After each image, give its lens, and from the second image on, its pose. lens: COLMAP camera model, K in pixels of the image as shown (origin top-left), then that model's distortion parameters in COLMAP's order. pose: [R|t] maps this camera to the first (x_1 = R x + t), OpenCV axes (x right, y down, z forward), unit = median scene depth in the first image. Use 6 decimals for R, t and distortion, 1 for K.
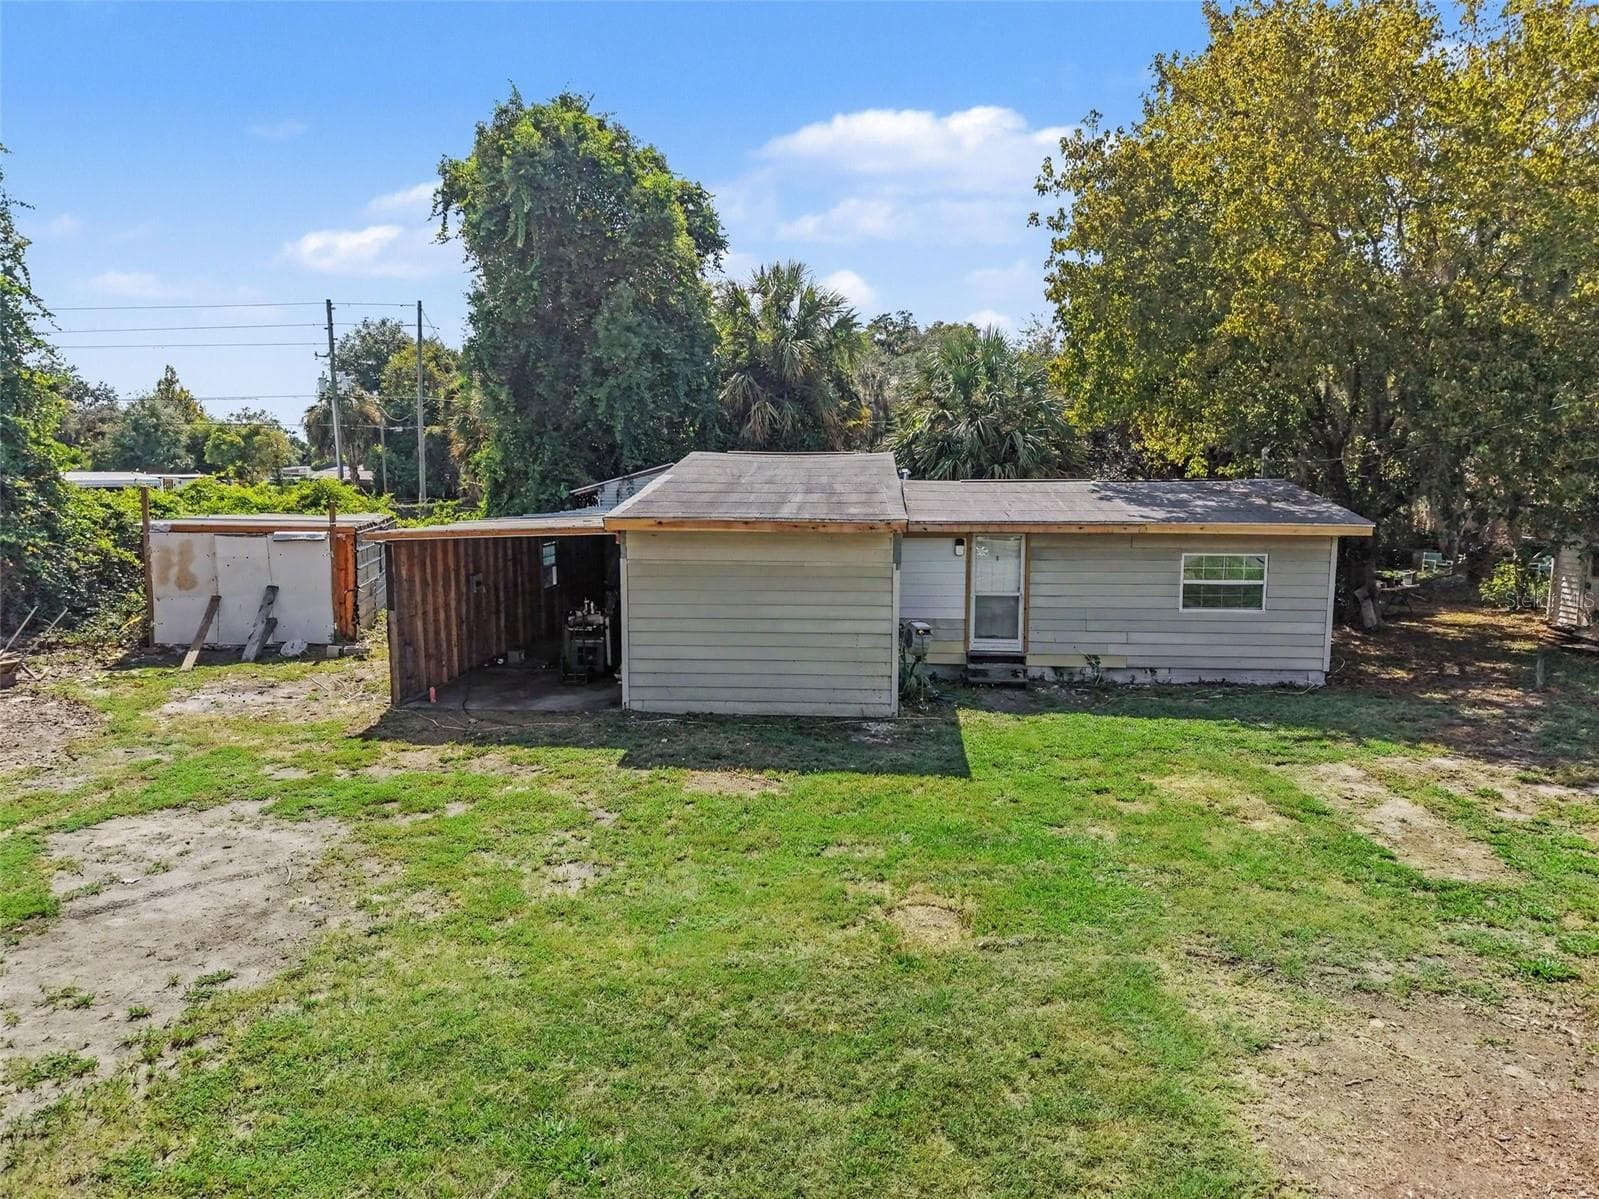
lens RADIAL K [[1068.3, 0, 792.9], [0, 1068.3, 604.9], [0, 0, 1]] dist [0.039630, -0.047163]
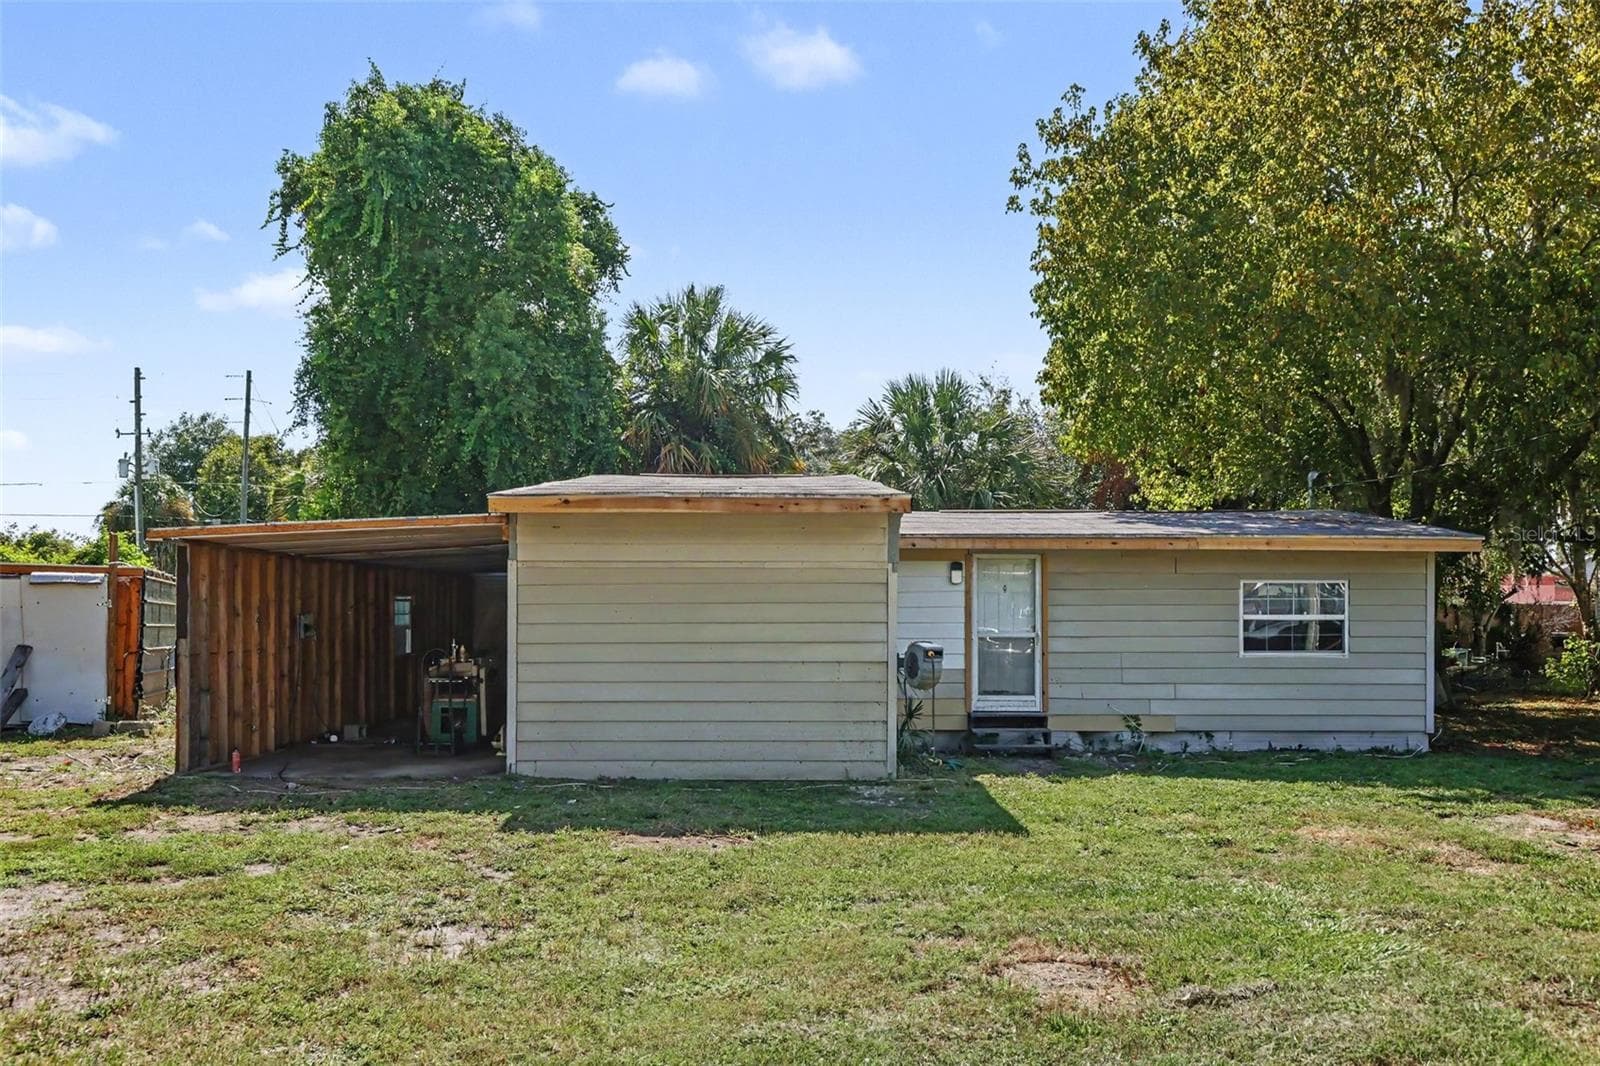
lens RADIAL K [[1236.8, 0, 759.3], [0, 1236.8, 605.5], [0, 0, 1]] dist [0.000990, 0.004185]
pose [[0.997953, -0.001211, 0.063934, -0.039185], [0.009472, 0.991590, -0.129073, 0.081334], [-0.063240, 0.129414, 0.989572, 0.142187]]
